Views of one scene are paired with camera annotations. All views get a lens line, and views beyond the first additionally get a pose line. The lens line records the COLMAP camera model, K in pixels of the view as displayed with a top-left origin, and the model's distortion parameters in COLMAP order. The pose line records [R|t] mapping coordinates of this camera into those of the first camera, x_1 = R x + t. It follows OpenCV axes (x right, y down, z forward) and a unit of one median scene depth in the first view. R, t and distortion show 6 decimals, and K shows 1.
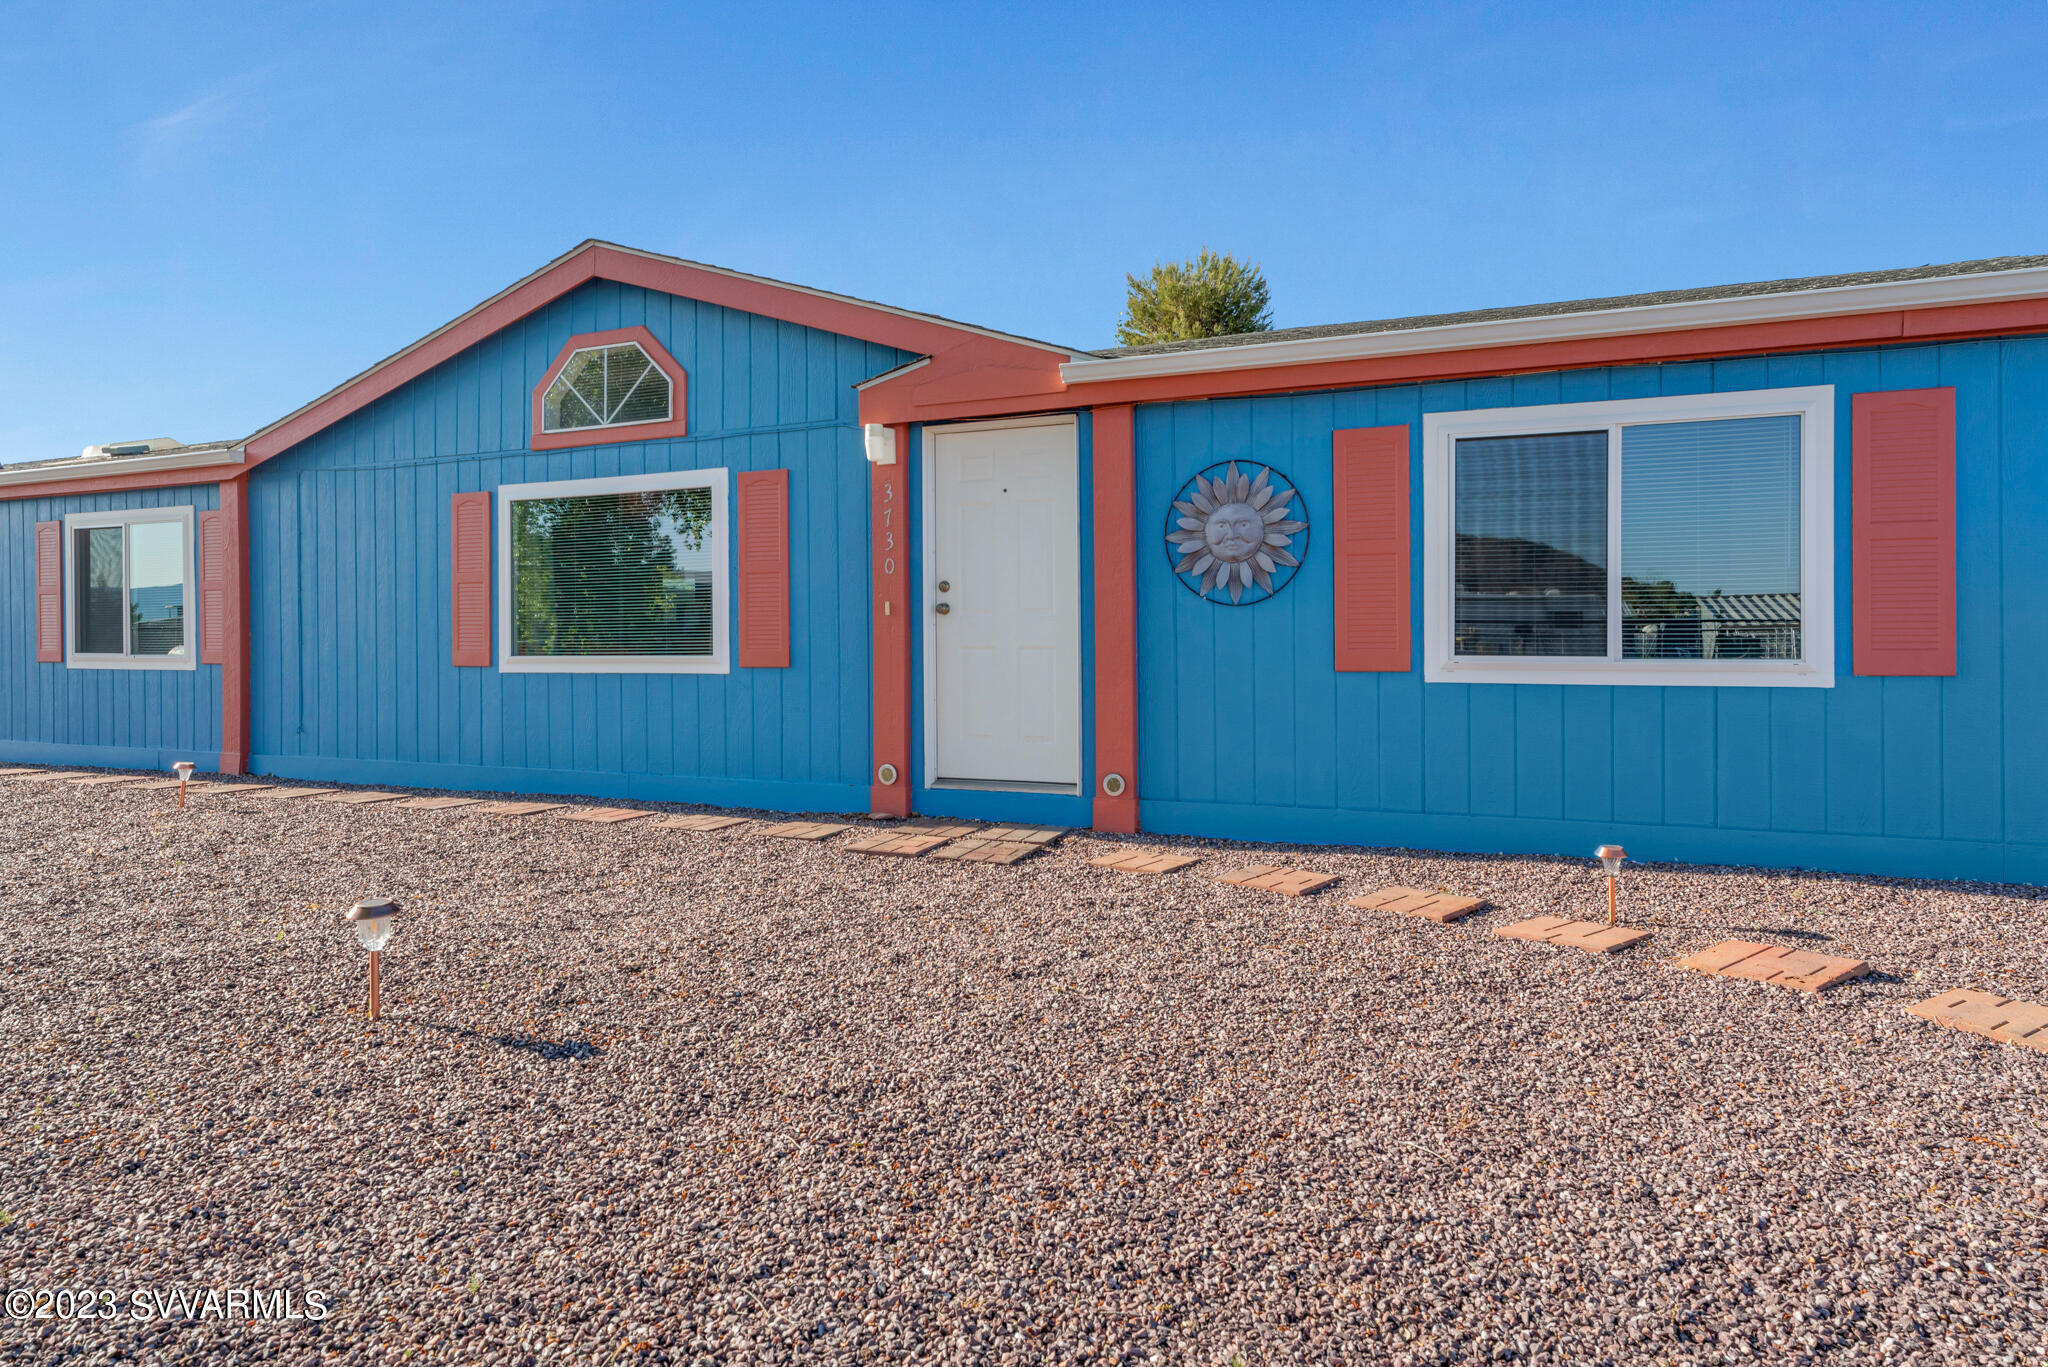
lens RADIAL K [[1125.9, 0, 1069.8], [0, 1125.9, 637.1], [0, 0, 1]] dist [0.000485, 0.000629]
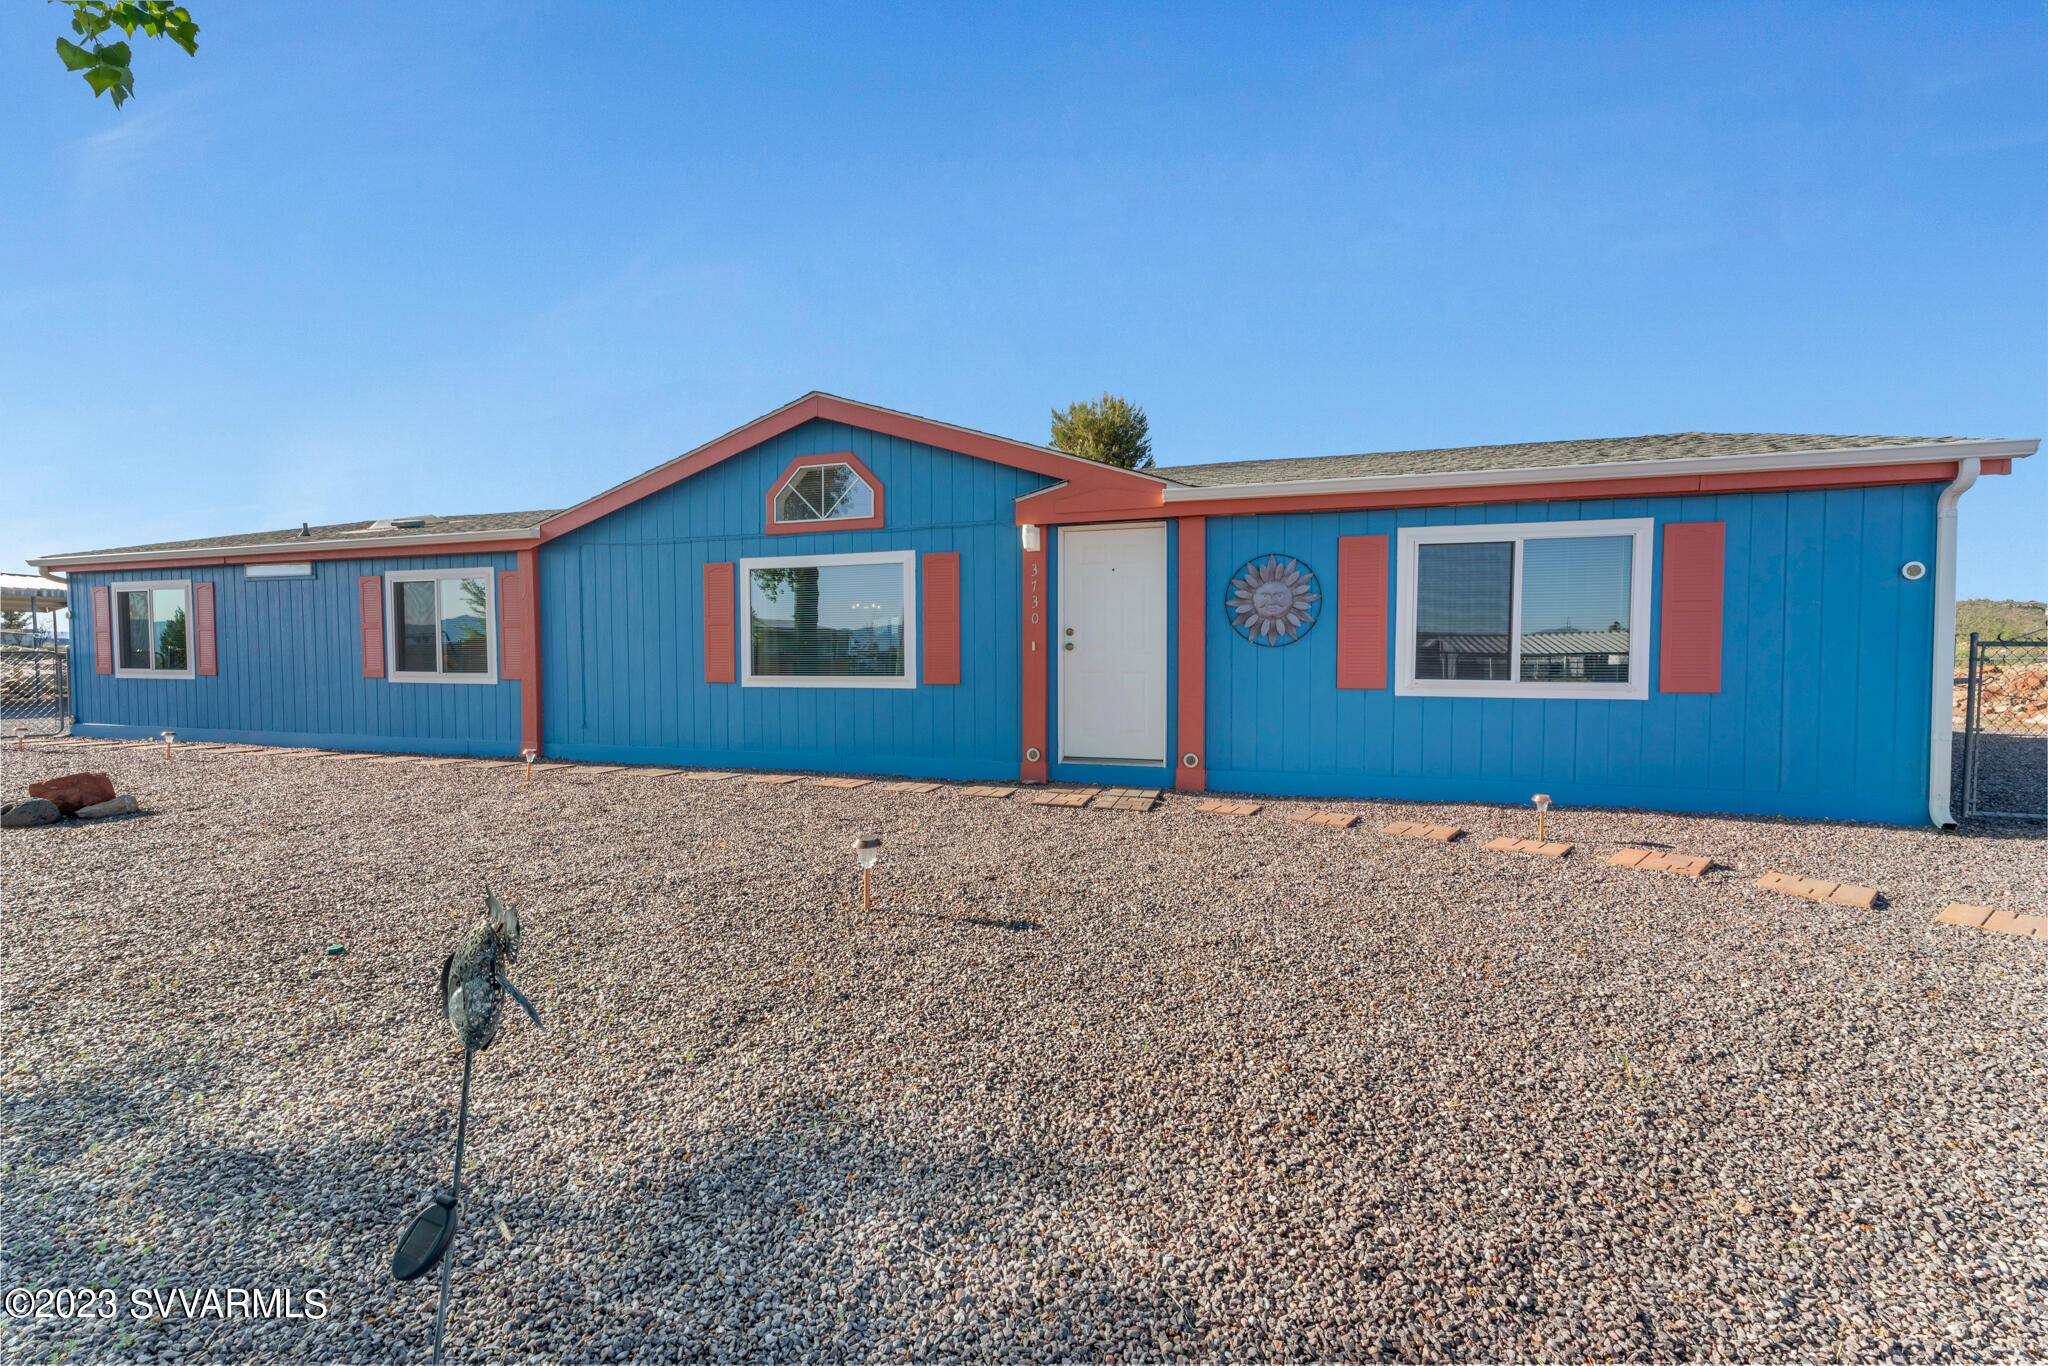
lens RADIAL K [[782.3, 0, 1044.0], [0, 782.3, 685.7], [0, 0, 1]] dist [-0.000388, 0.000142]
pose [[0.995622, 0.002327, 0.093440, -0.265788], [-0.005640, 0.999364, 0.035200, -0.010093], [-0.093298, -0.035573, 0.995003, -0.060325]]
